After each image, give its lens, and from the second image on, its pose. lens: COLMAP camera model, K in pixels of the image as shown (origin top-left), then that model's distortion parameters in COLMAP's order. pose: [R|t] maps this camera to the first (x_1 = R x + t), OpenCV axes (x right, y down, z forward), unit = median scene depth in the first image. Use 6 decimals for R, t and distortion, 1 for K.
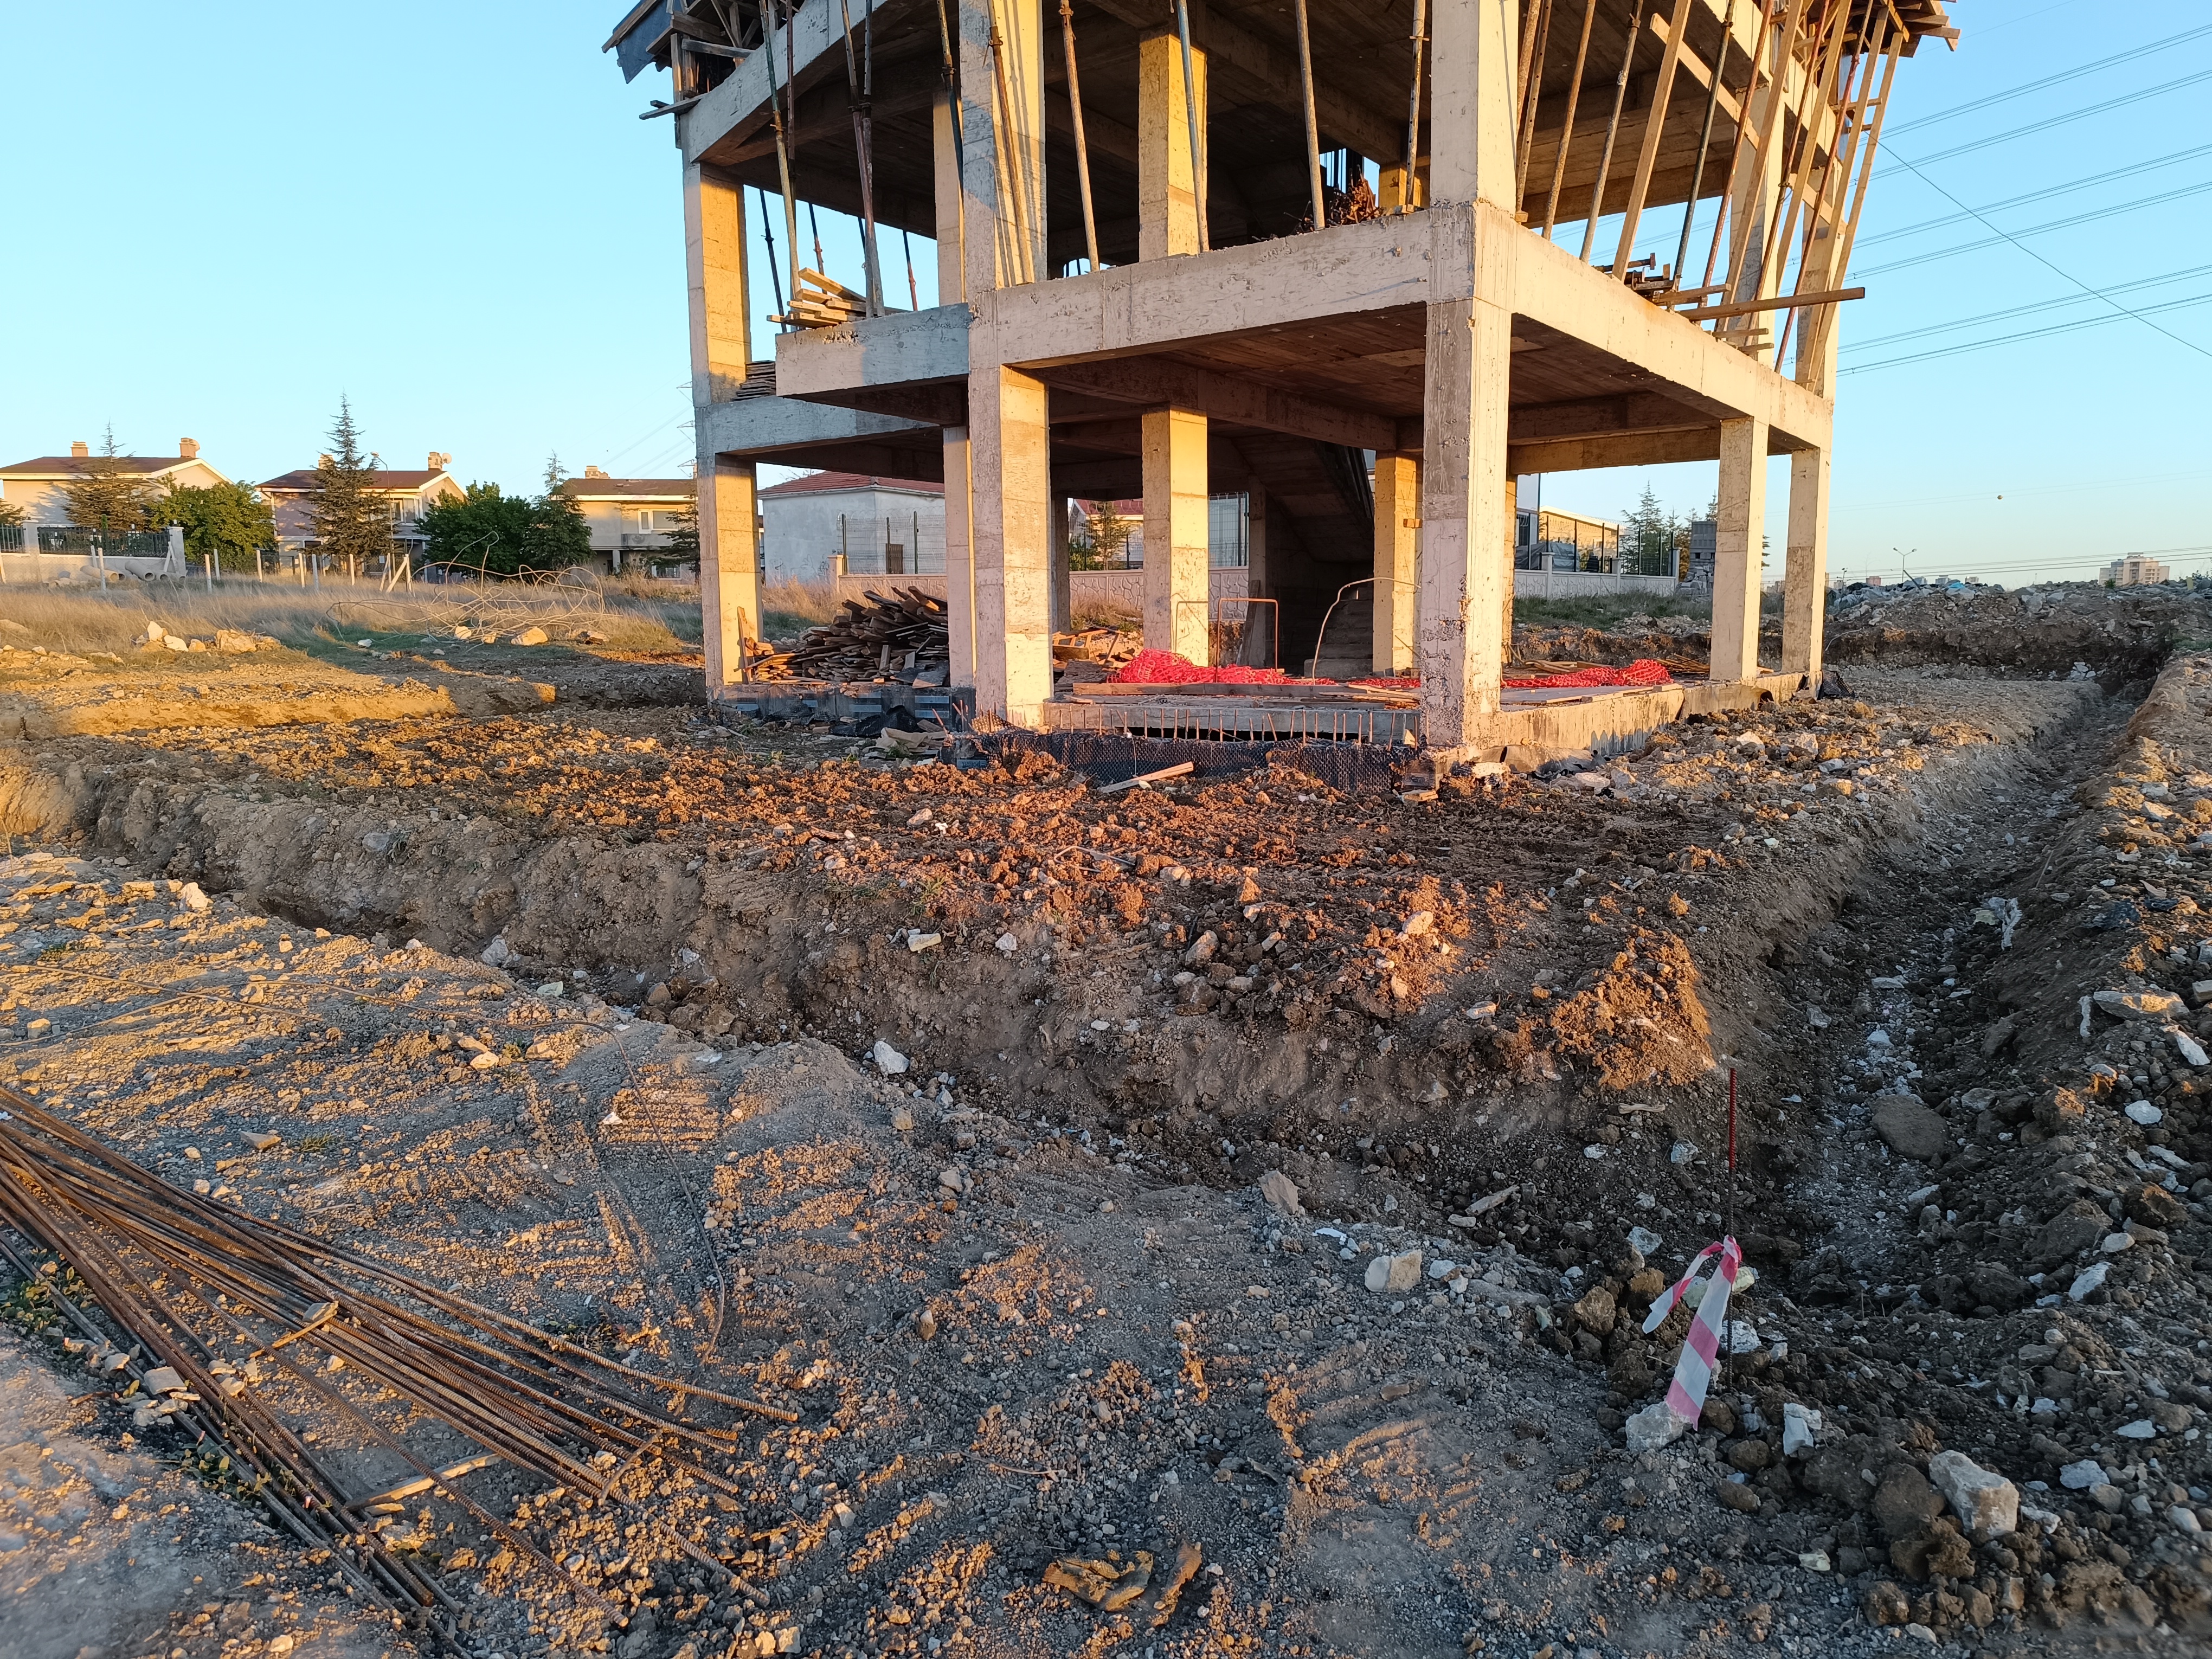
lens RADIAL K [[1527.1, 0, 1110.8], [0, 1527.1, 835.1], [0, 0, 1]] dist [0.032074, -0.020188]
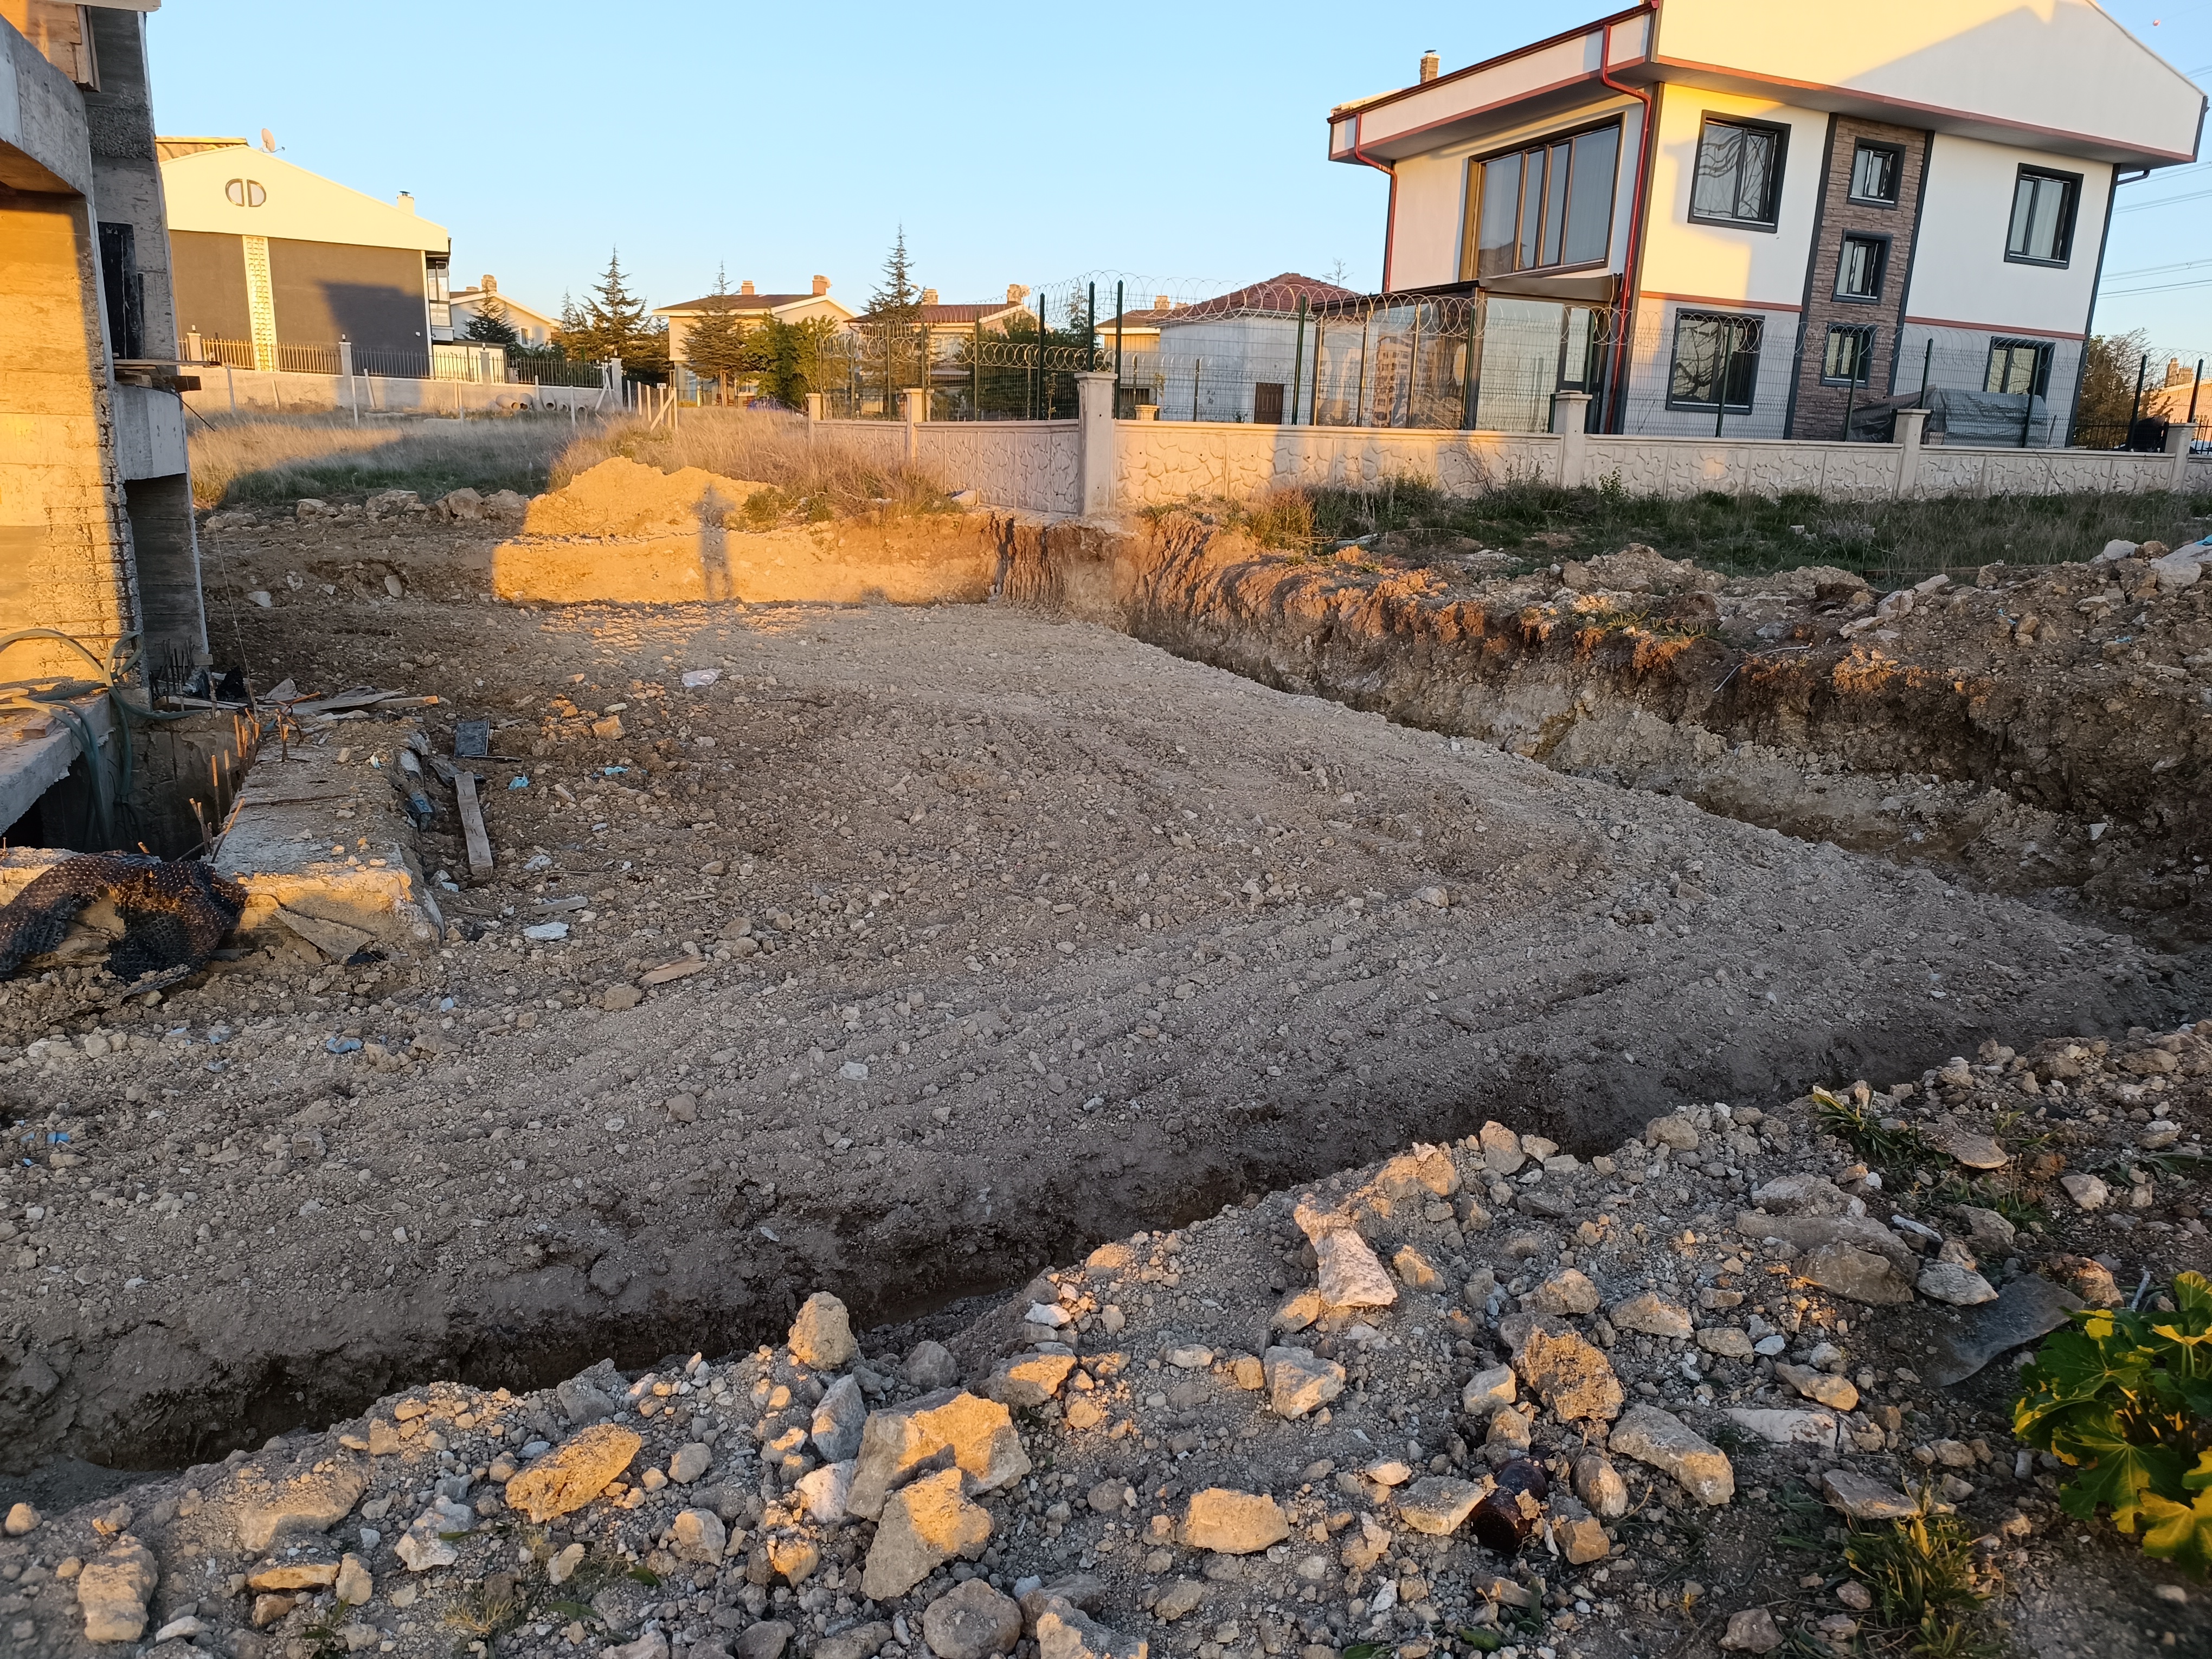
lens RADIAL K [[1527.1, 0, 1104.3], [0, 1527.1, 827.5], [0, 0, 1]] dist [0.032074, -0.020188]
pose [[0.864237, 0.150639, -0.480003, 0.755609], [-0.104501, 0.987061, 0.121617, -0.169717], [0.492112, -0.054945, 0.868796, 0.859660]]
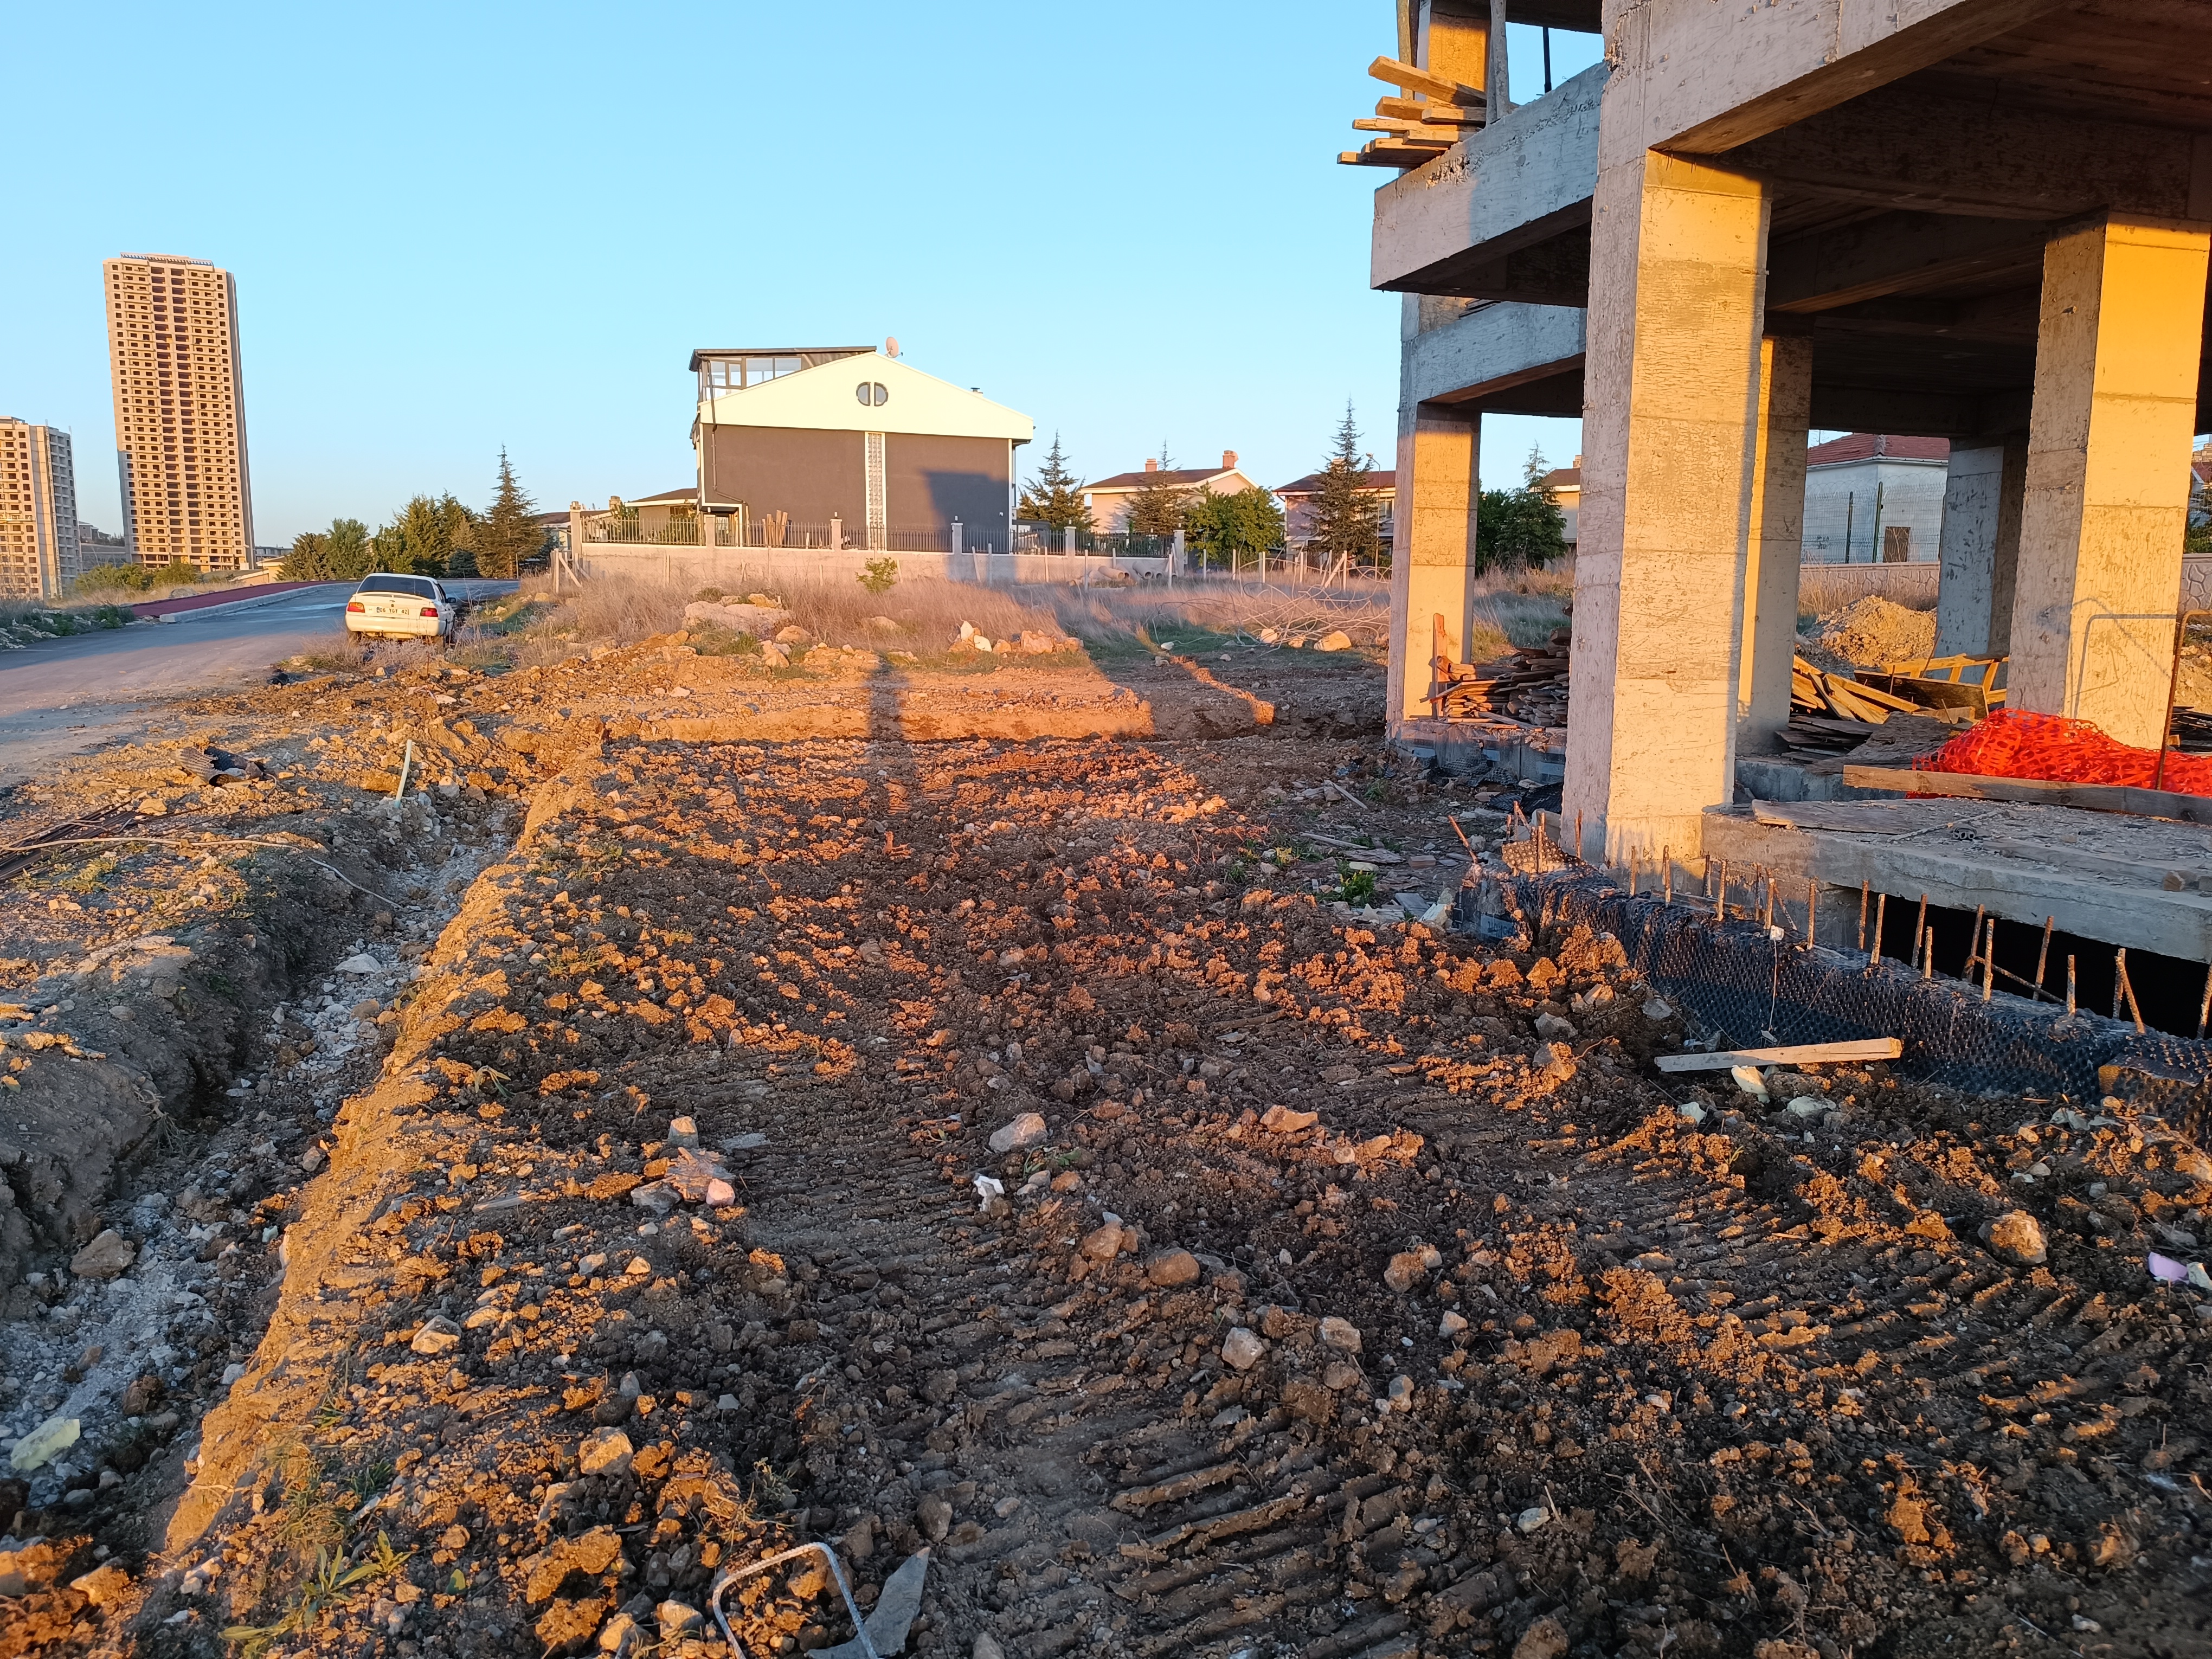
lens RADIAL K [[1527.1, 0, 1121.6], [0, 1527.1, 826.3], [0, 0, 1]] dist [0.032074, -0.020188]
pose [[0.807071, 0.091385, -0.583340, 0.068979], [-0.092104, 0.995341, 0.028499, -0.055343], [0.583227, 0.030728, 0.811728, 0.326415]]
